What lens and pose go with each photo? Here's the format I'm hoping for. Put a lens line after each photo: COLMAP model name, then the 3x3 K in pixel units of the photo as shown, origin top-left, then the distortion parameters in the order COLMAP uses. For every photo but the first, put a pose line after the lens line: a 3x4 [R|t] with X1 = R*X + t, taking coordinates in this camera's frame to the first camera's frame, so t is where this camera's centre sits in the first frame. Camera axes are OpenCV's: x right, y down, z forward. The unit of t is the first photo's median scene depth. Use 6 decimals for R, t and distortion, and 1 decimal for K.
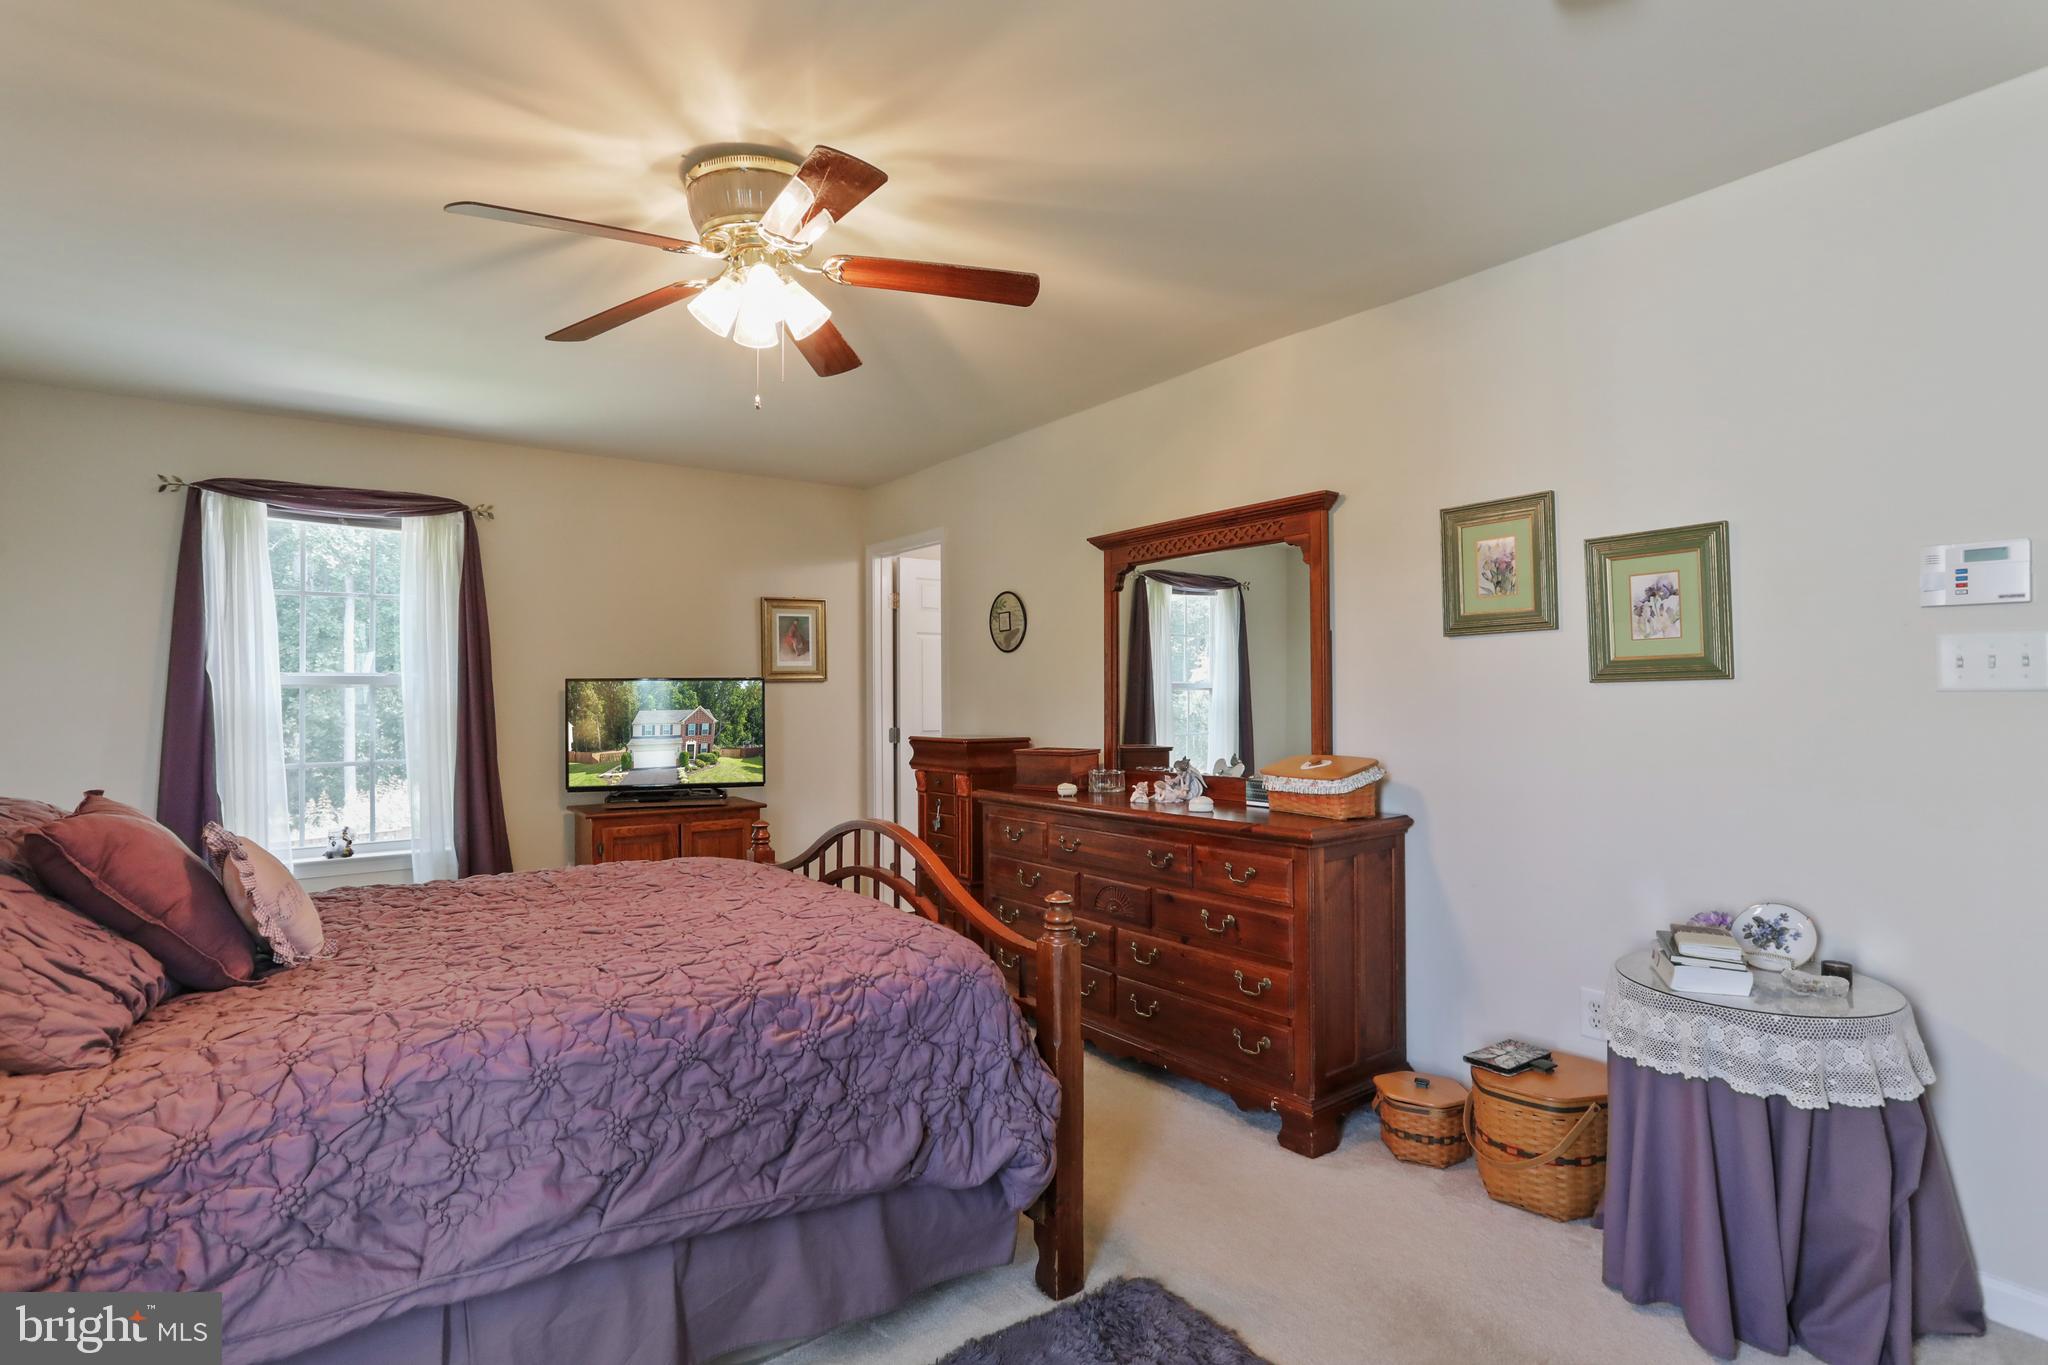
lens RADIAL K [[991.1, 0, 1025.5], [0, 991.1, 688.2], [0, 0, 1]] dist [-0.044400, 0.019515]
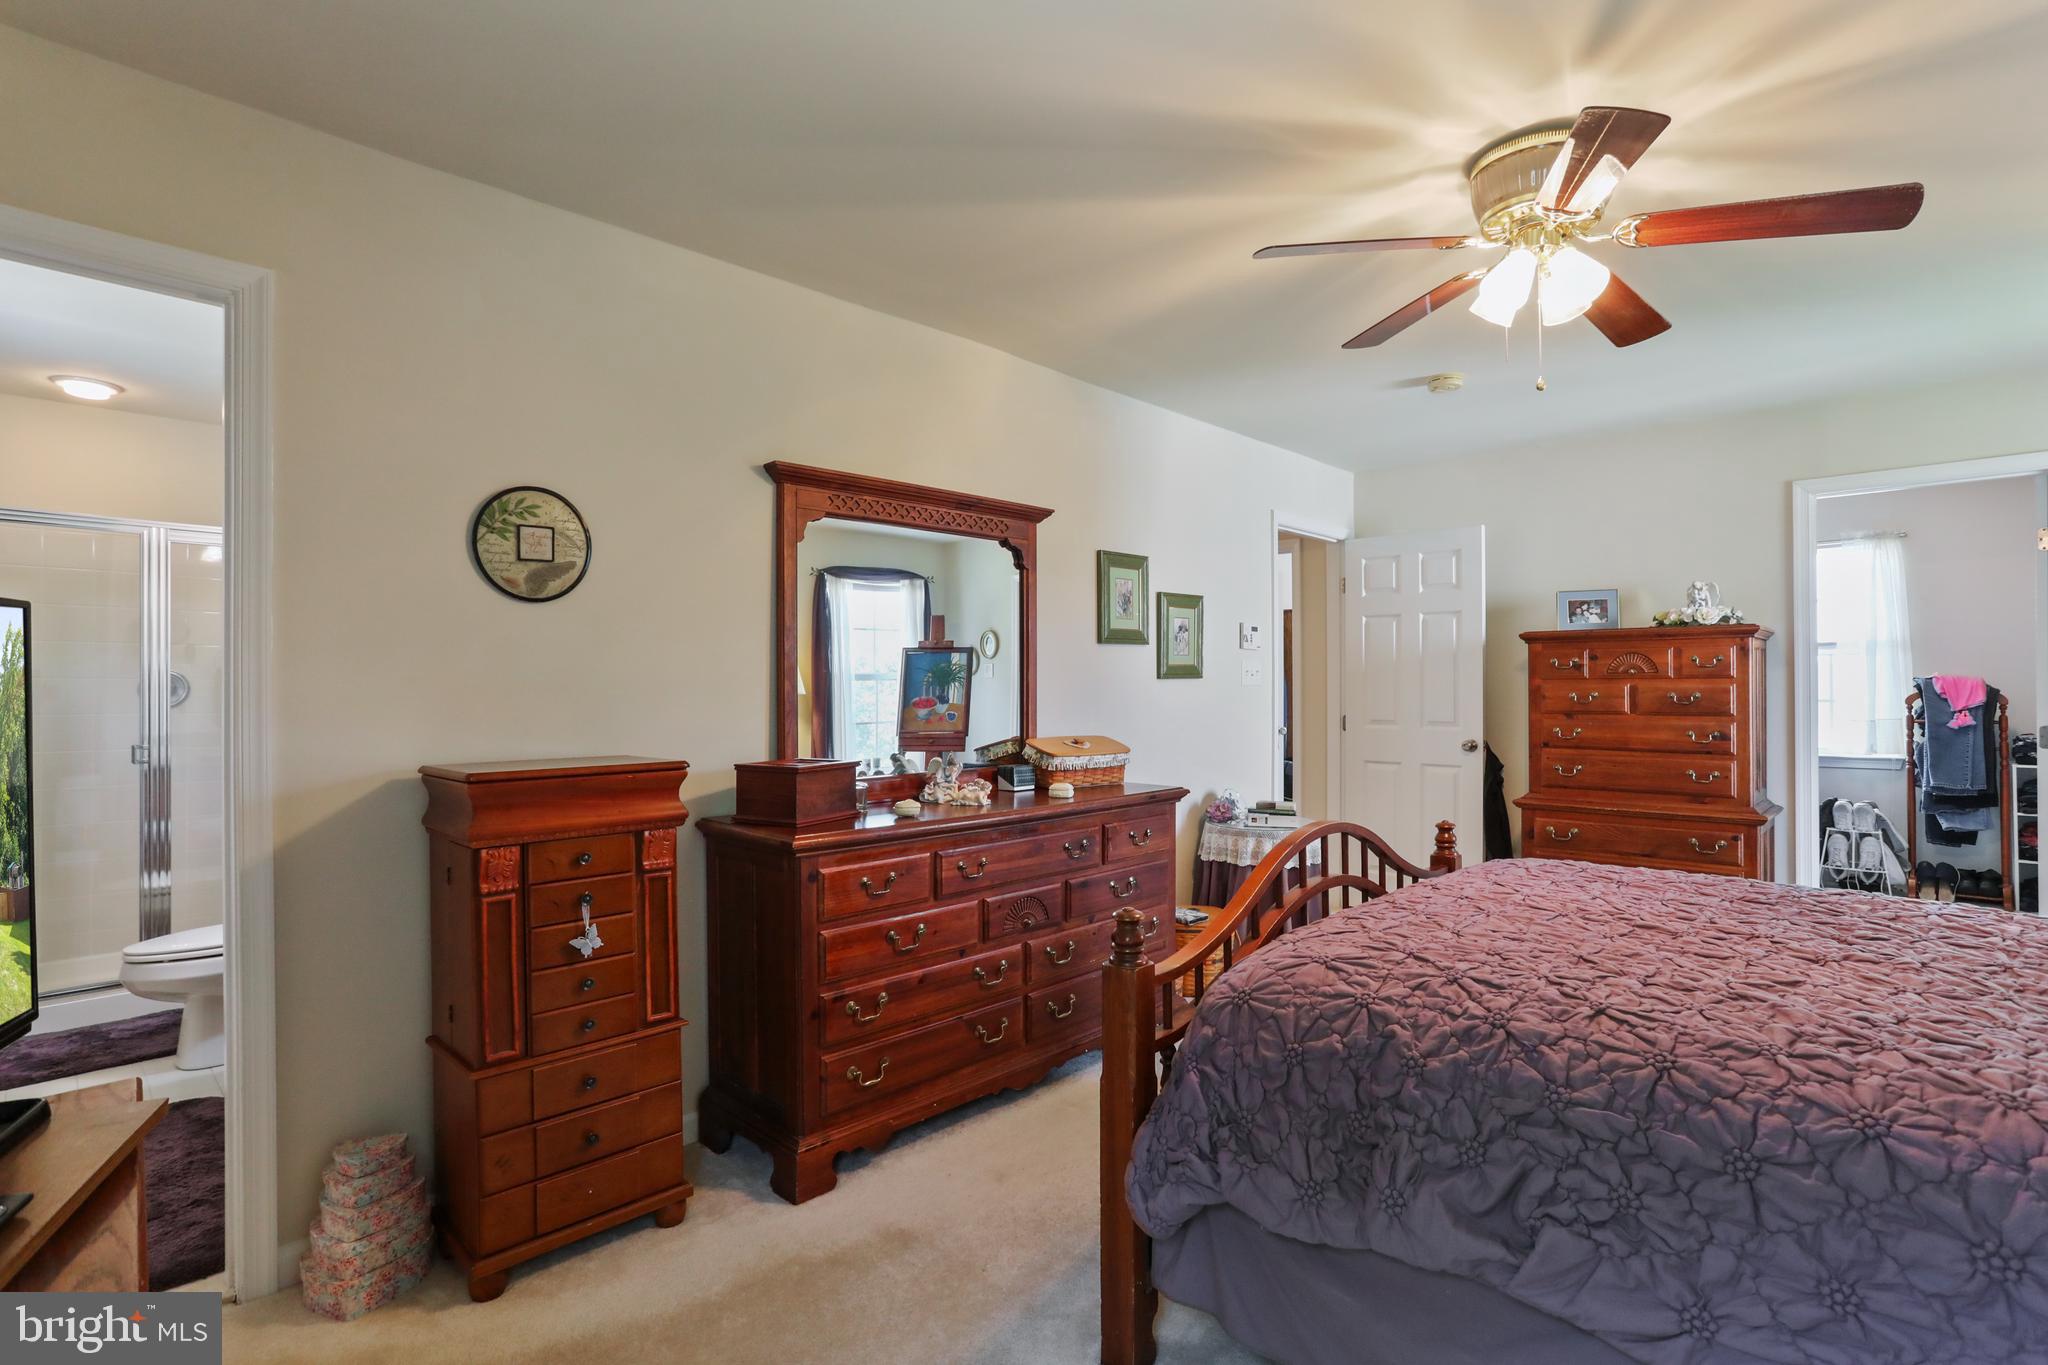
lens RADIAL K [[991.1, 0, 1025.5], [0, 991.1, 688.2], [0, 0, 1]] dist [-0.044400, 0.019515]
pose [[-0.143257, 0.004139, 0.989677, -0.920804], [-0.006578, 0.999965, -0.005135, 0.017586], [-0.989664, -0.007246, -0.143225, 1.300941]]
